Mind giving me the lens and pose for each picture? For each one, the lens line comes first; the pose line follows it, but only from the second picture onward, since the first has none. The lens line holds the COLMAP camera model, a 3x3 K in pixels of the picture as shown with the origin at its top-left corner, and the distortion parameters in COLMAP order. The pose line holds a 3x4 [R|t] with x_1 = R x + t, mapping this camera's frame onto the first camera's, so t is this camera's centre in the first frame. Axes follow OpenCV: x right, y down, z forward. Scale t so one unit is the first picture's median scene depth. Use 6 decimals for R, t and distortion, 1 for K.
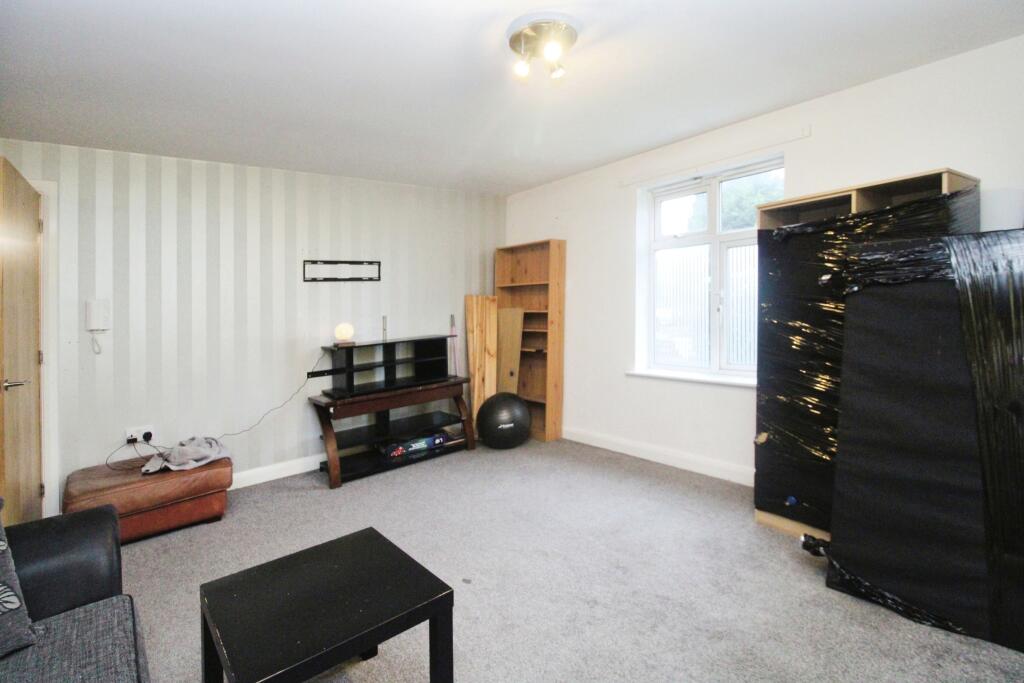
lens RADIAL K [[493.5, 0, 505.1], [0, 493.5, 296.4], [0, 0, 1]] dist [0.001270, -0.000268]
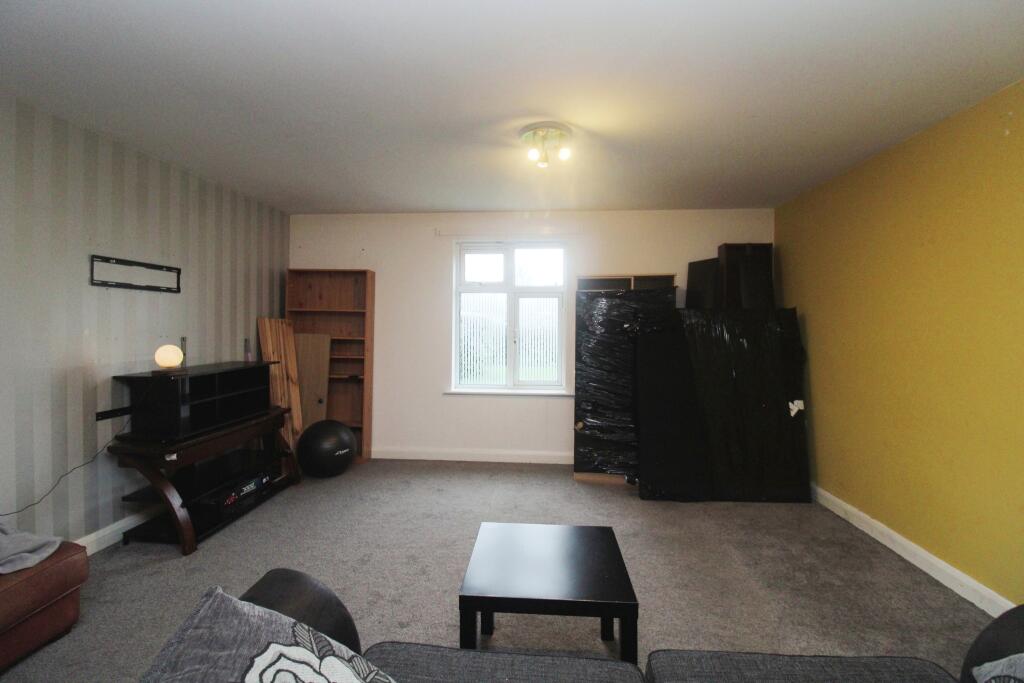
lens RADIAL K [[483.4, 0, 511.0], [0, 483.4, 318.6], [0, 0, 1]] dist [0.001860, -0.000411]
pose [[0.680741, 0.064630, 0.729667, -0.489149], [-0.049348, 0.997883, -0.042348, 0.017412], [-0.730860, -0.007180, 0.682490, 0.081990]]
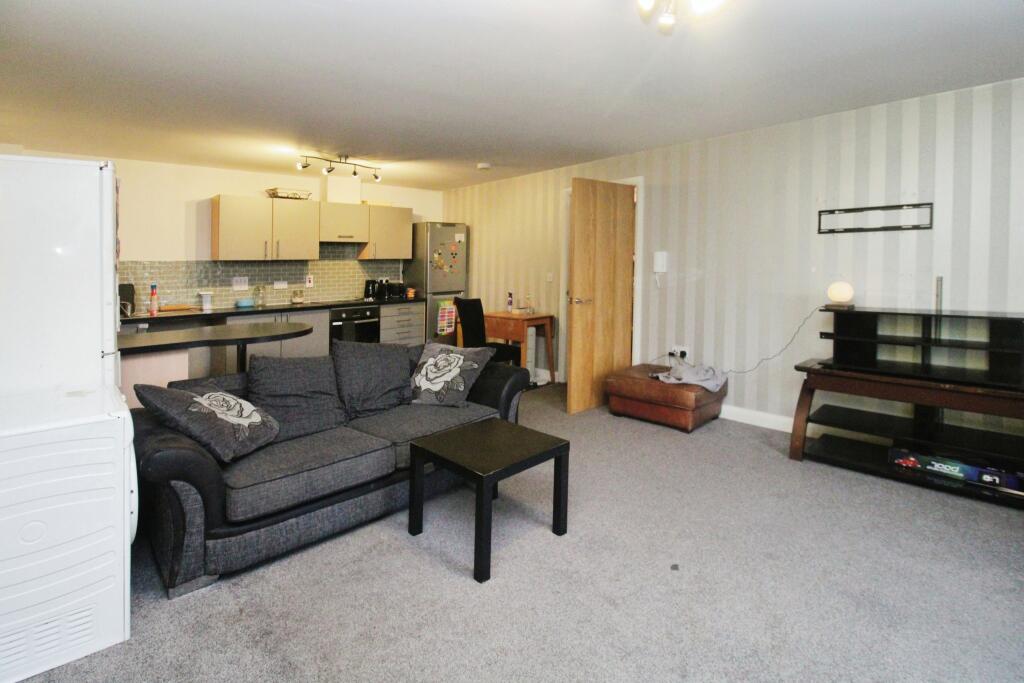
lens RADIAL K [[493.9, 0, 509.6], [0, 493.9, 225.4], [0, 0, 1]] dist [0.000194, -0.000508]
pose [[0.098799, -0.027708, -0.994722, 0.450563], [0.018557, 0.999490, -0.025998, -0.031457], [0.994934, -0.015891, 0.099263, 0.318728]]
